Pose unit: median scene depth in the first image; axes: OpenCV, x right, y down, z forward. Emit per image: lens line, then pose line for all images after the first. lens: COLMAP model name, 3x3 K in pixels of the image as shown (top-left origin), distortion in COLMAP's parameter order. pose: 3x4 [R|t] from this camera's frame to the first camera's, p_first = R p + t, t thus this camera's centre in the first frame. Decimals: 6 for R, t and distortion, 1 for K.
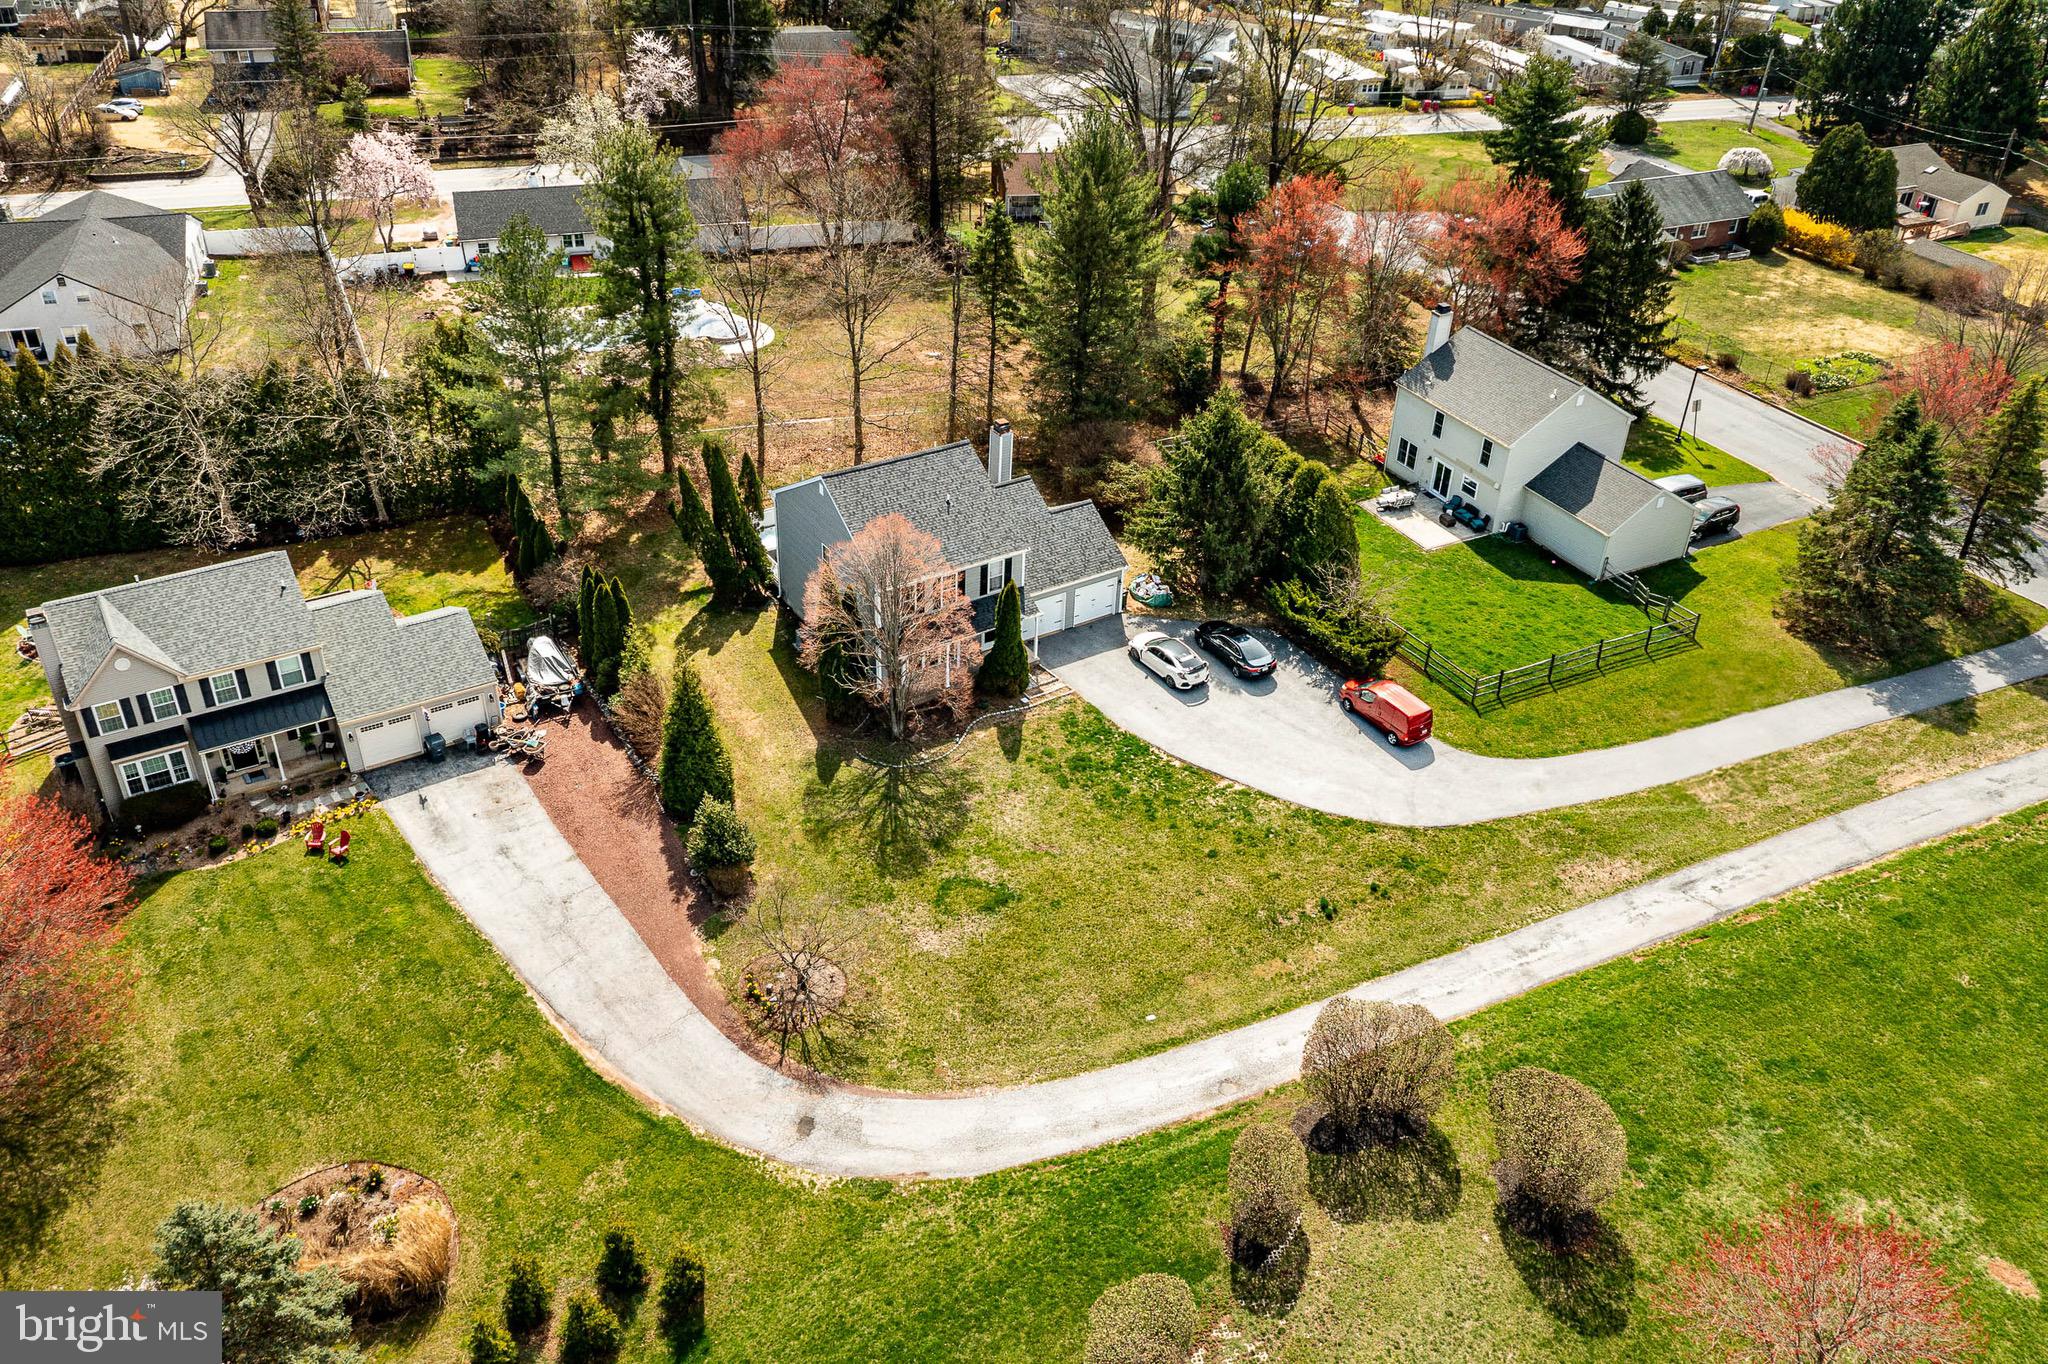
lens RADIAL K [[1607.8, 0, 1015.7], [0, 1607.8, 675.7], [0, 0, 1]] dist [-0.011113, 0.002336]
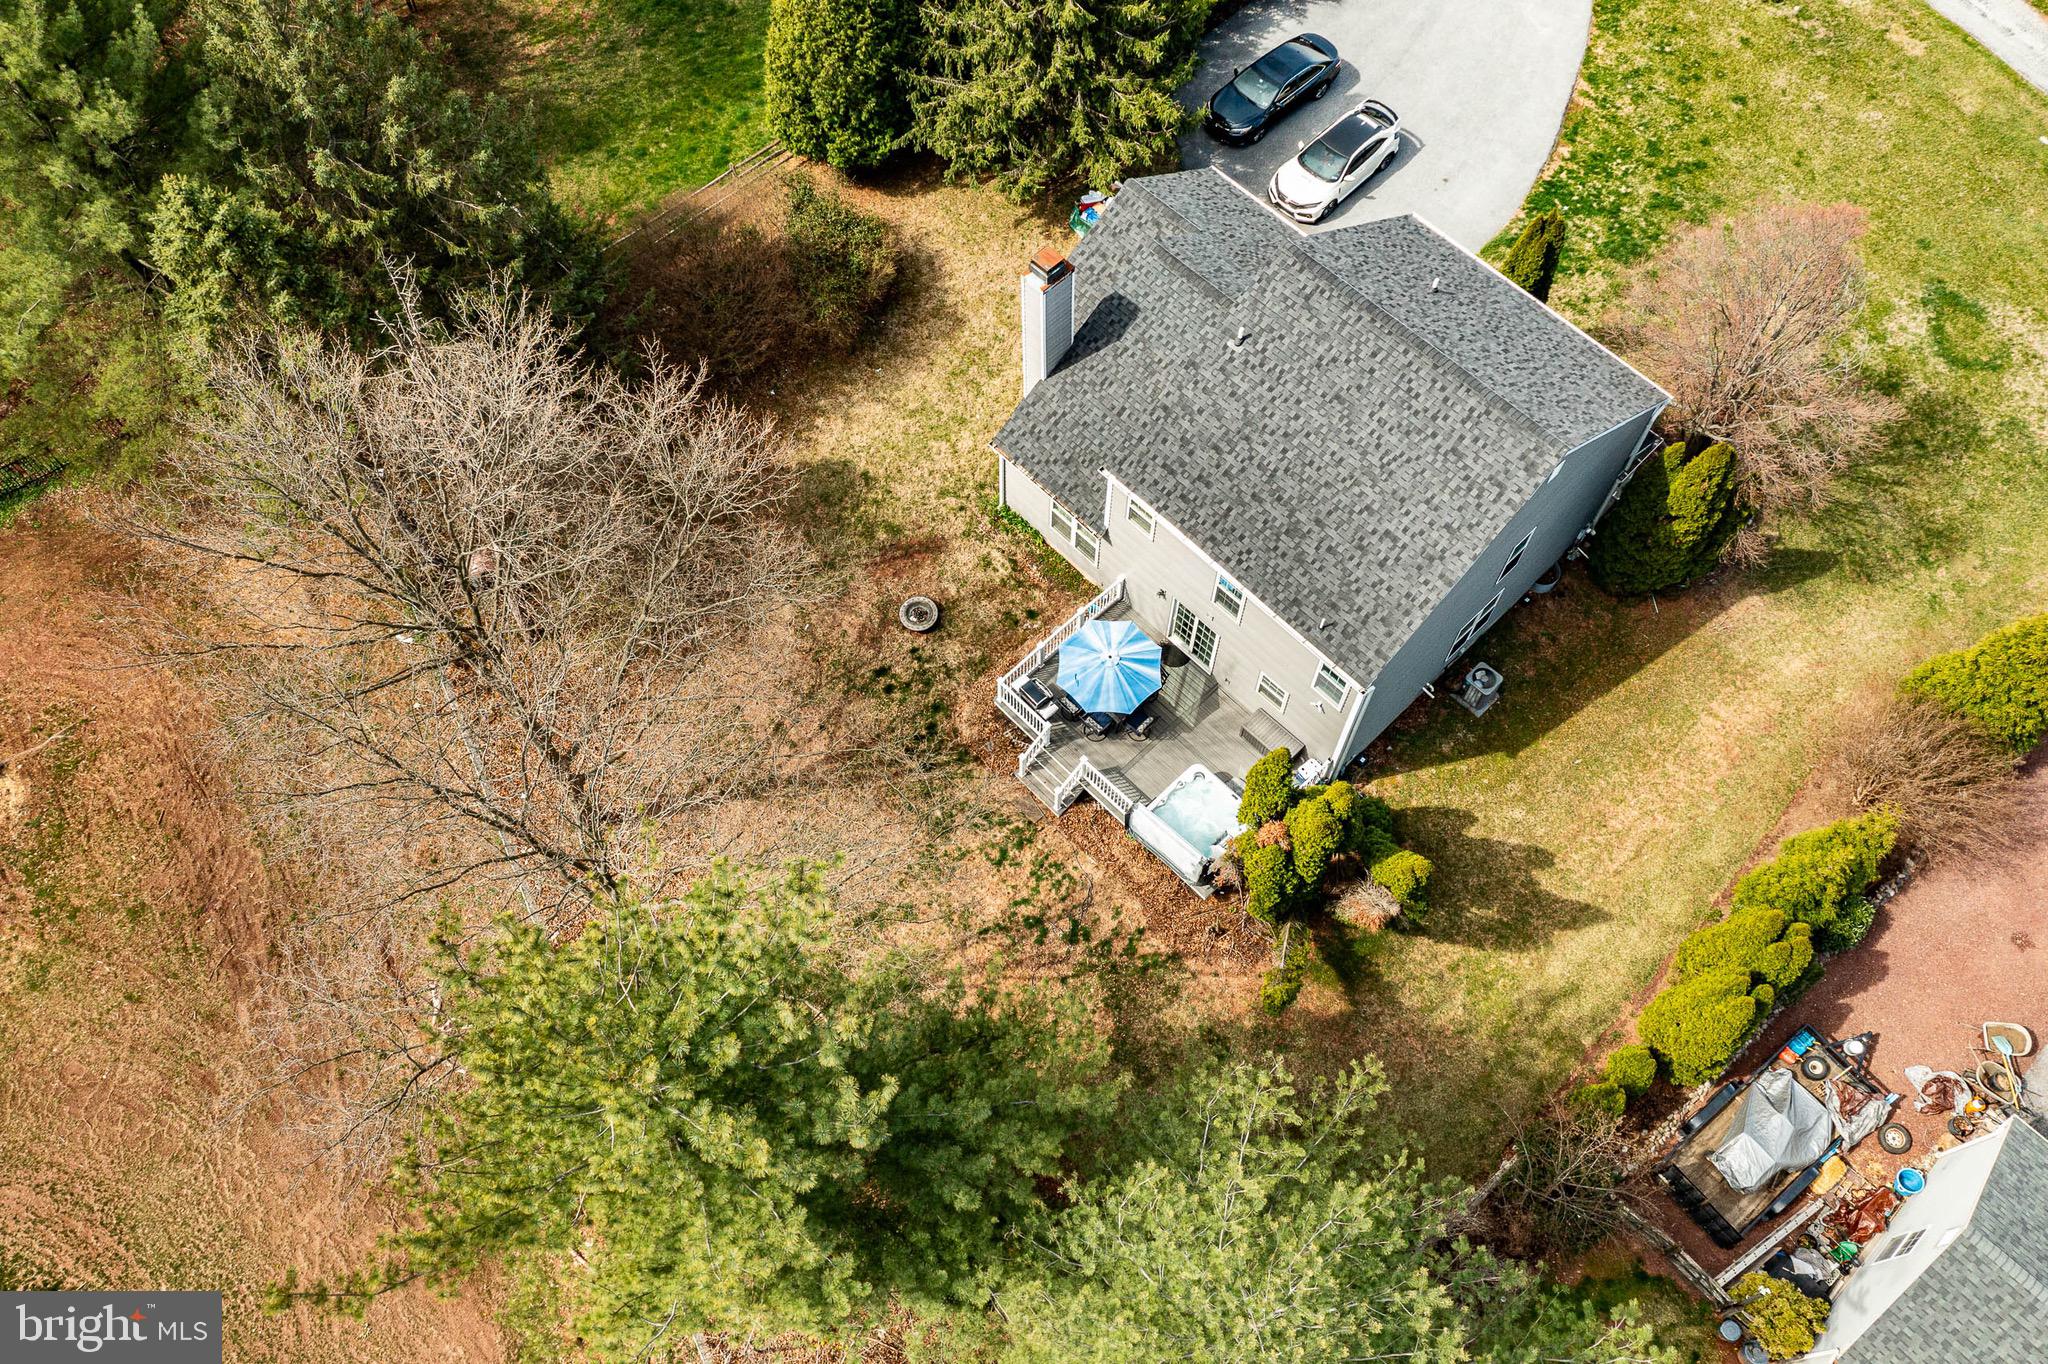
lens RADIAL K [[1607.8, 0, 1015.7], [0, 1607.8, 675.7], [0, 0, 1]] dist [-0.011113, 0.002336]
pose [[-0.195981, -0.887683, 0.416665, -0.331791], [0.534594, 0.259492, 0.804284, -0.550596], [-0.822071, 0.380371, 0.423695, 0.951712]]
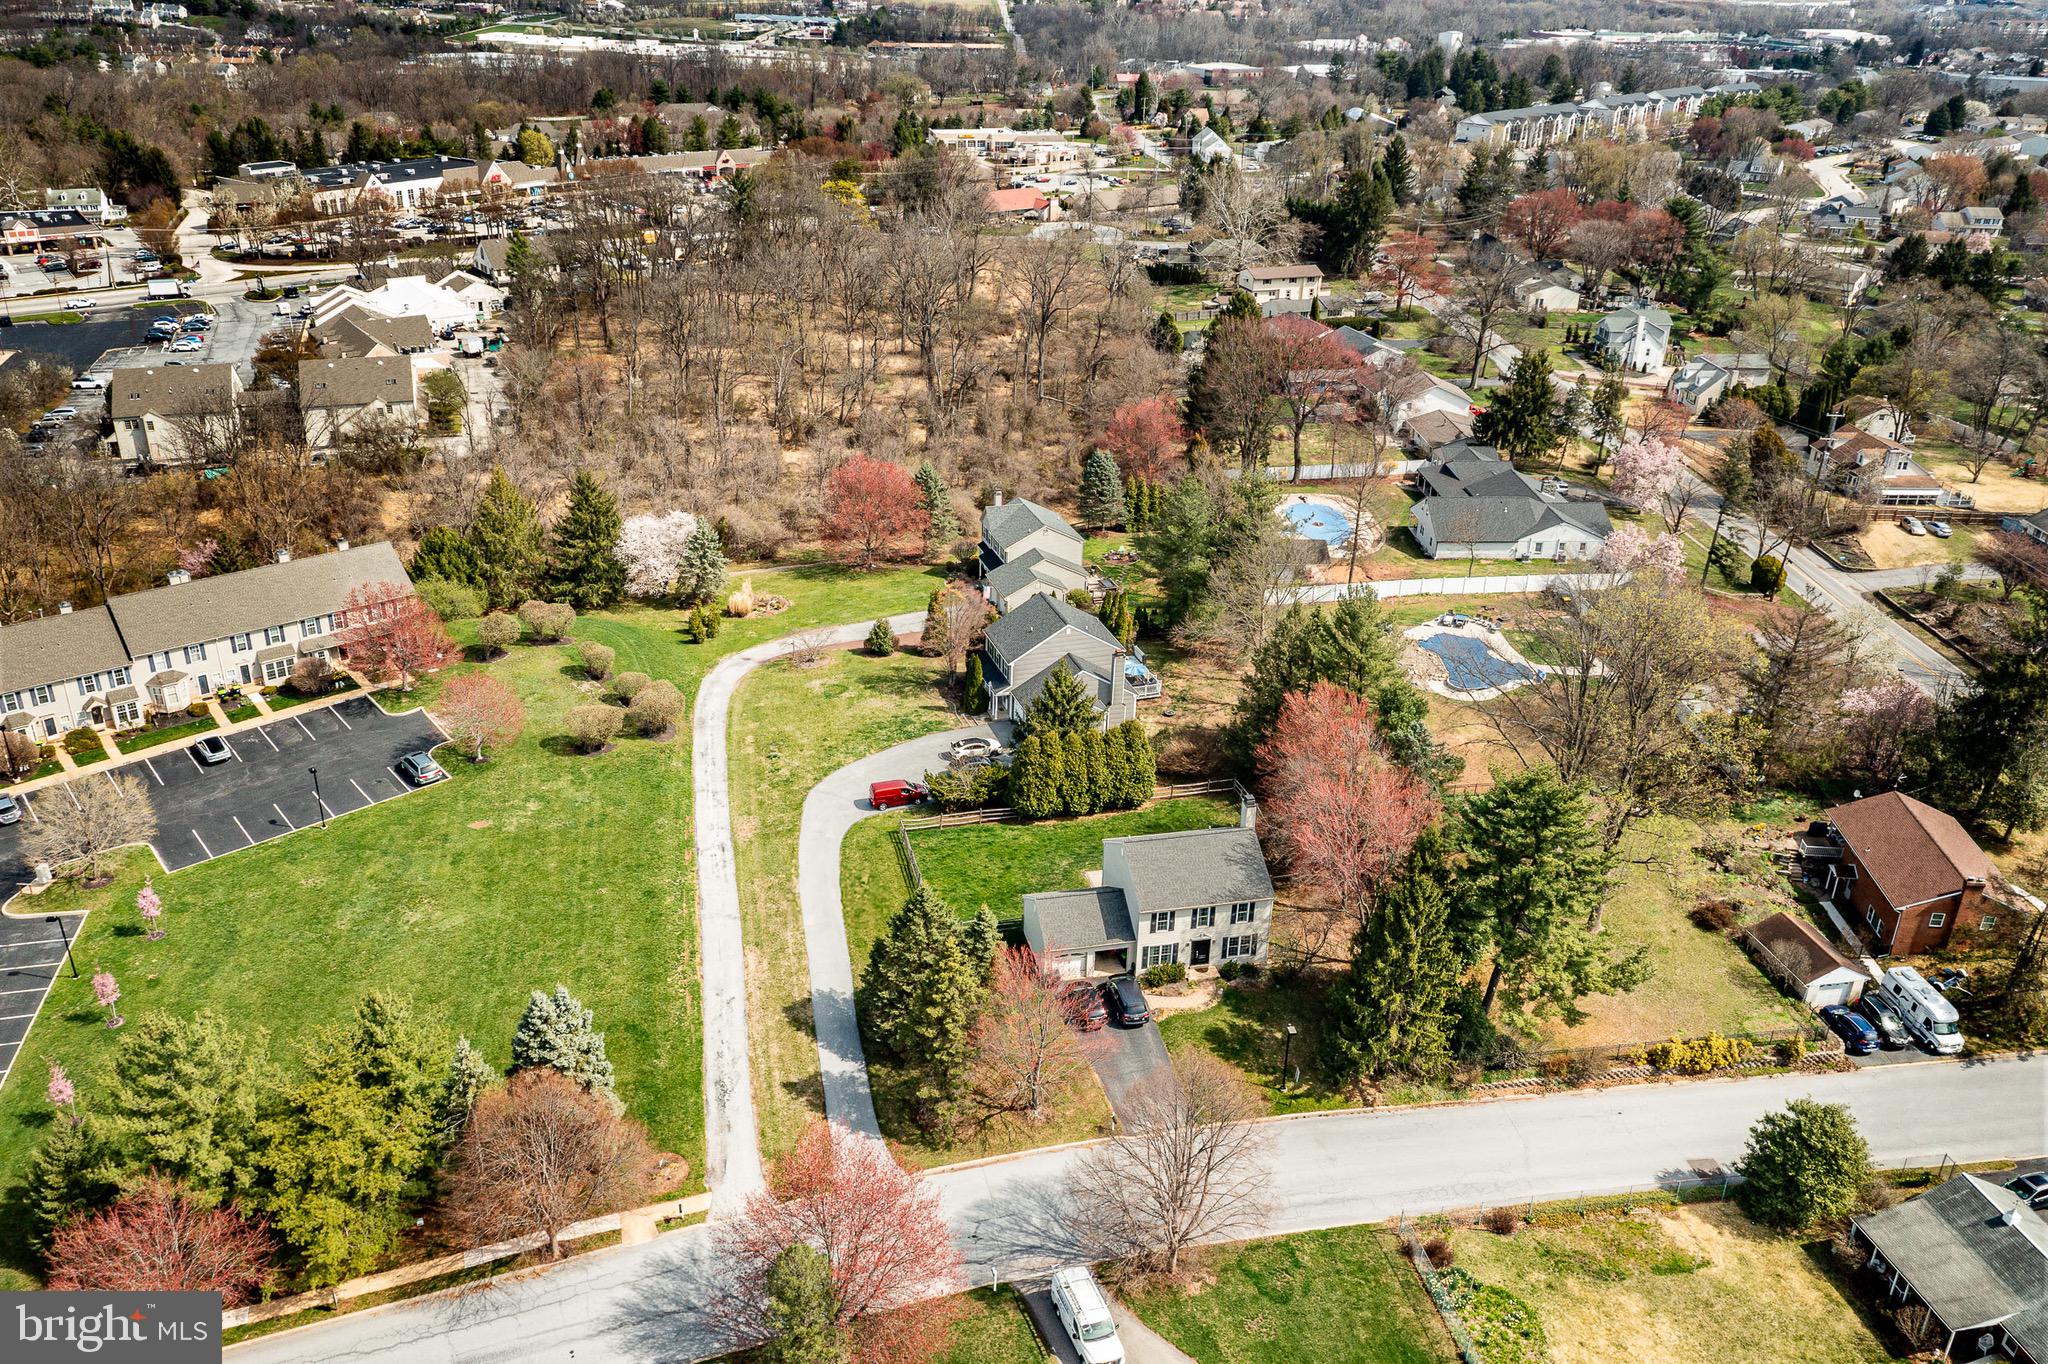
lens RADIAL K [[1607.8, 0, 1015.7], [0, 1607.8, 675.7], [0, 0, 1]] dist [-0.011113, 0.002336]
pose [[-0.253335, 0.378255, -0.890362, 1.735230], [-0.555725, 0.696458, 0.453999, -0.954235], [0.791828, 0.609810, 0.033769, 0.963118]]
